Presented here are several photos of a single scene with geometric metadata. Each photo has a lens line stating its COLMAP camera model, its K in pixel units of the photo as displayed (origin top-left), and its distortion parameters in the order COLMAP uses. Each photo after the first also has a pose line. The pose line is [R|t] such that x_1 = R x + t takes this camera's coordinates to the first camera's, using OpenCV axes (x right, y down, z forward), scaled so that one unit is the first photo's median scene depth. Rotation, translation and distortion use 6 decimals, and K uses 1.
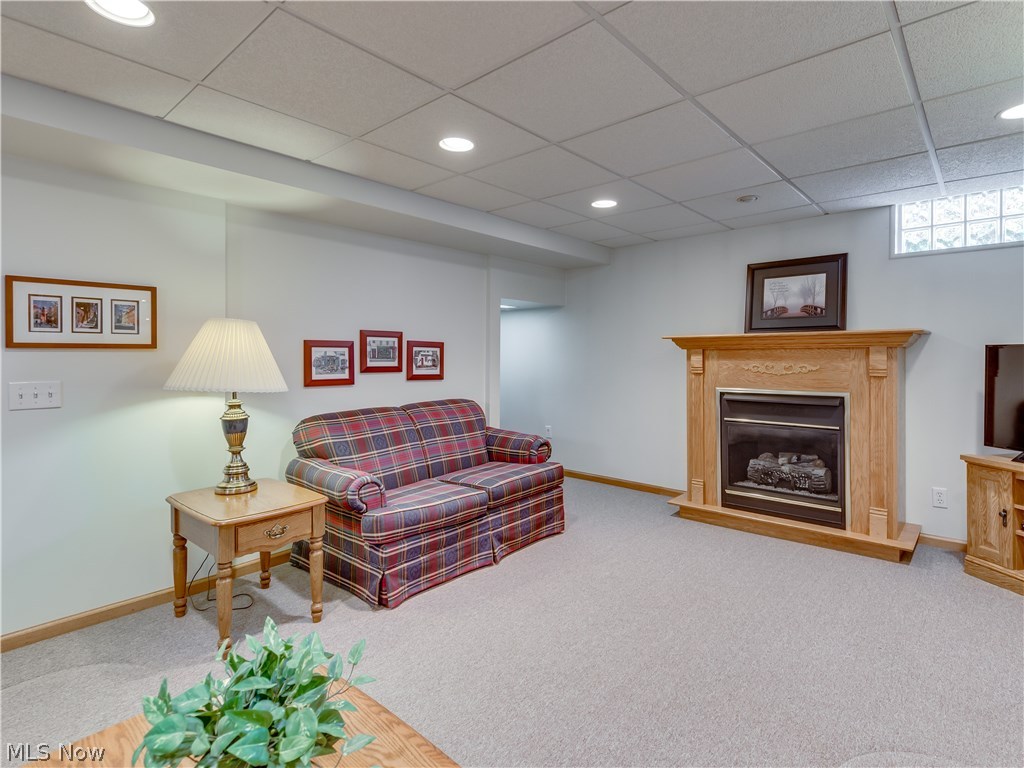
lens RADIAL K [[525.9, 0, 532.4], [0, 525.9, 358.9], [0, 0, 1]] dist [0.013949, -0.001488]
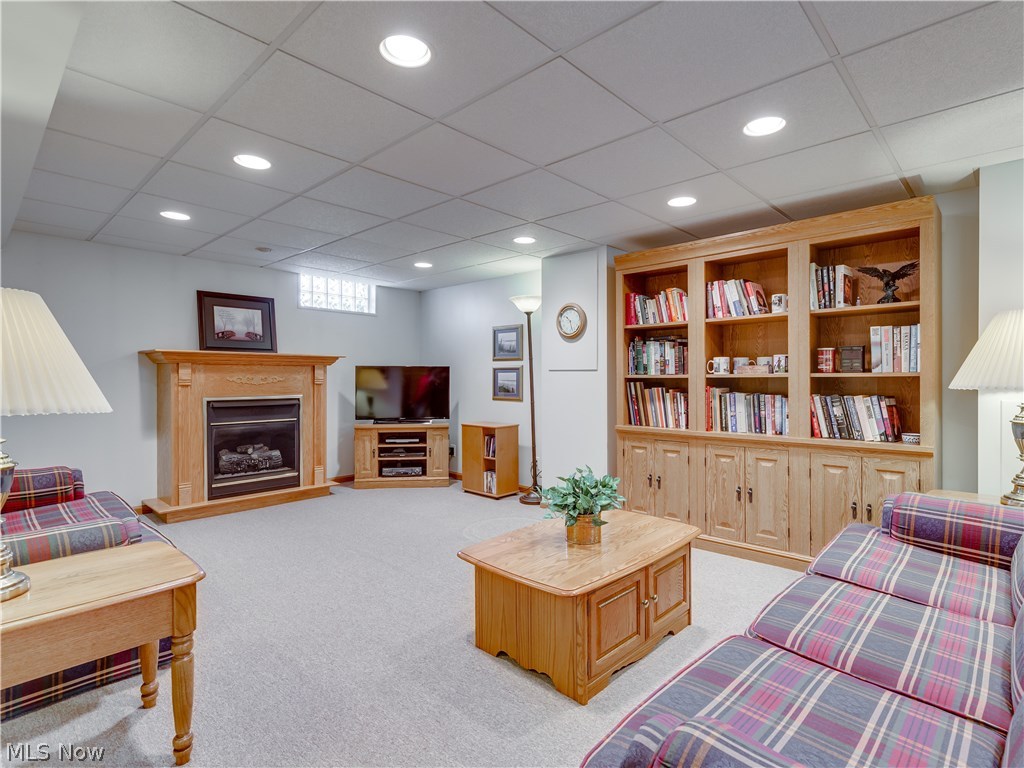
lens RADIAL K [[525.9, 0, 507.7], [0, 525.9, 378.4], [0, 0, 1]] dist [0.013949, -0.001488]
pose [[0.046925, -0.000628, 0.998898, -0.848858], [-0.001777, 0.999998, 0.000712, 0.012995], [-0.998897, -0.001809, 0.046924, 0.325404]]
